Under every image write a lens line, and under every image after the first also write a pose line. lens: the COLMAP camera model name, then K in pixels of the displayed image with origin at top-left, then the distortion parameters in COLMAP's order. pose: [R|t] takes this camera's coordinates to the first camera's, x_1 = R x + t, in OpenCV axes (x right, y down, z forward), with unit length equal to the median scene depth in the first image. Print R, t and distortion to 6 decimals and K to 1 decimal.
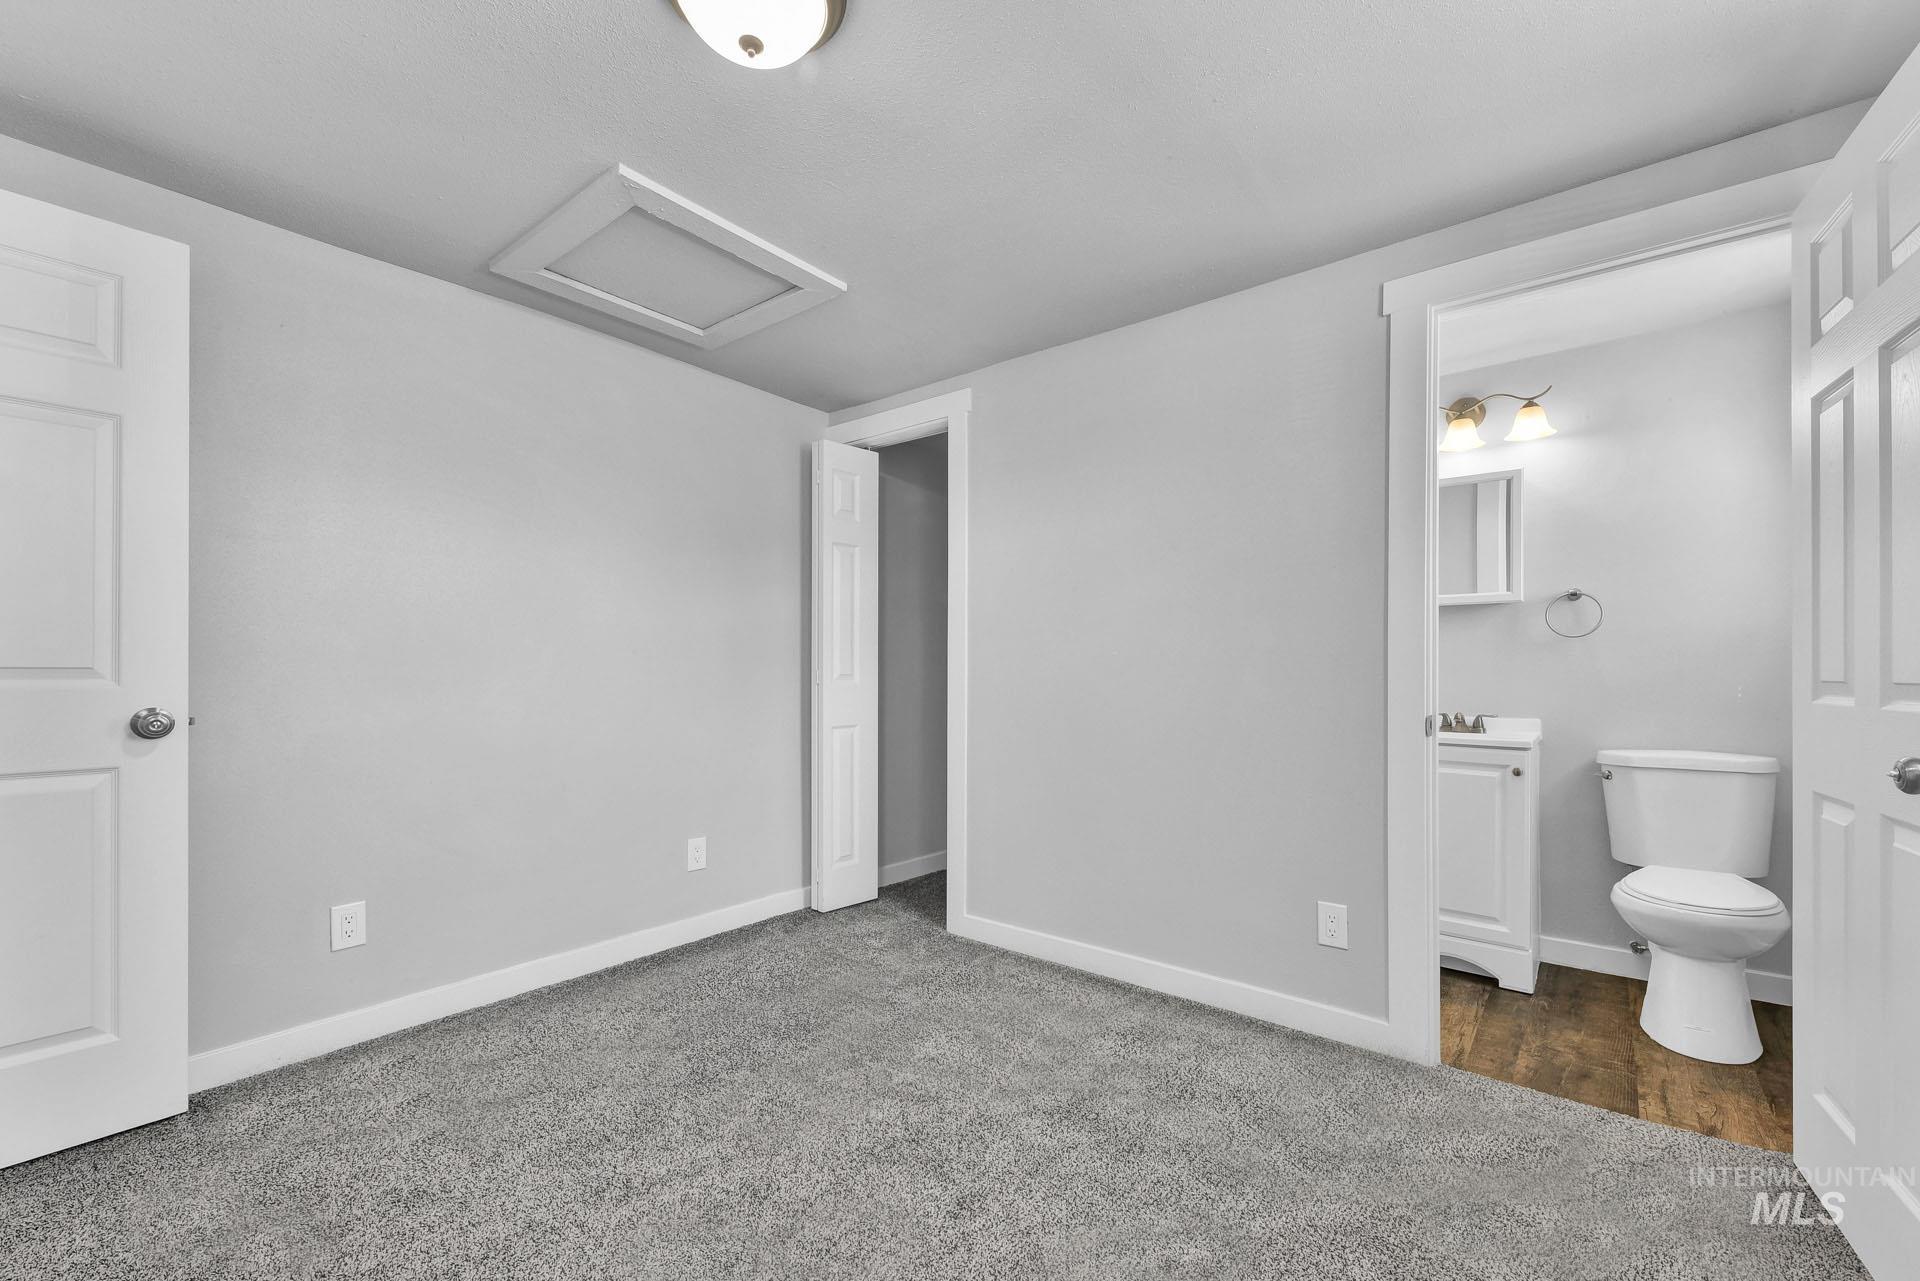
lens RADIAL K [[789.8, 0, 952.4], [0, 789.8, 664.6], [0, 0, 1]] dist [0.001852, 0.000120]
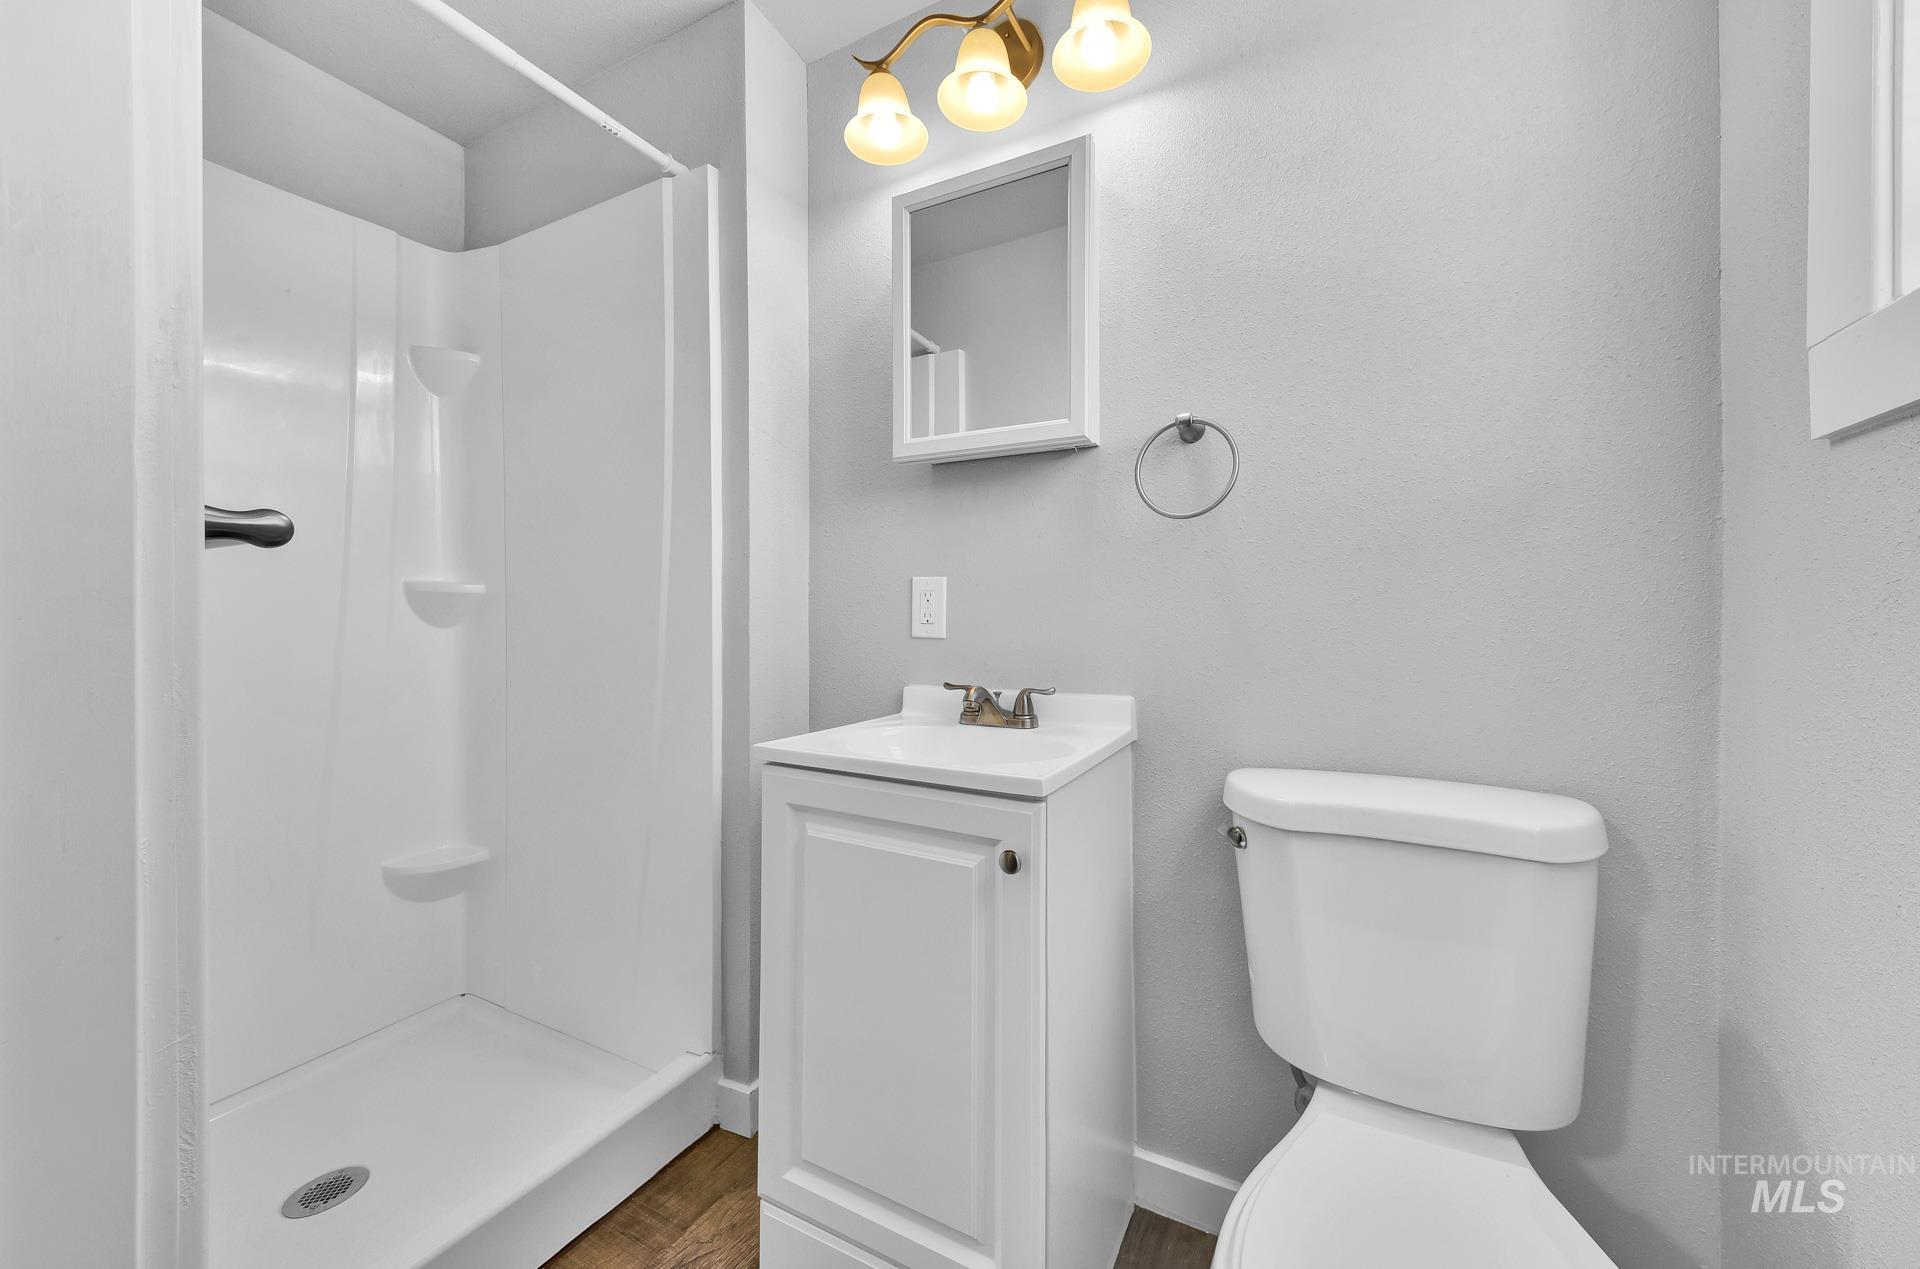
lens RADIAL K [[699.9, 0, 965.3], [0, 699.9, 613.7], [0, 0, 1]] dist [-0.000331, -0.000010]
pose [[0.977028, -0.001627, 0.213105, 0.568759], [-0.000505, 0.999950, 0.009951, 0.016058], [-0.213111, -0.009830, 0.976979, 0.626672]]
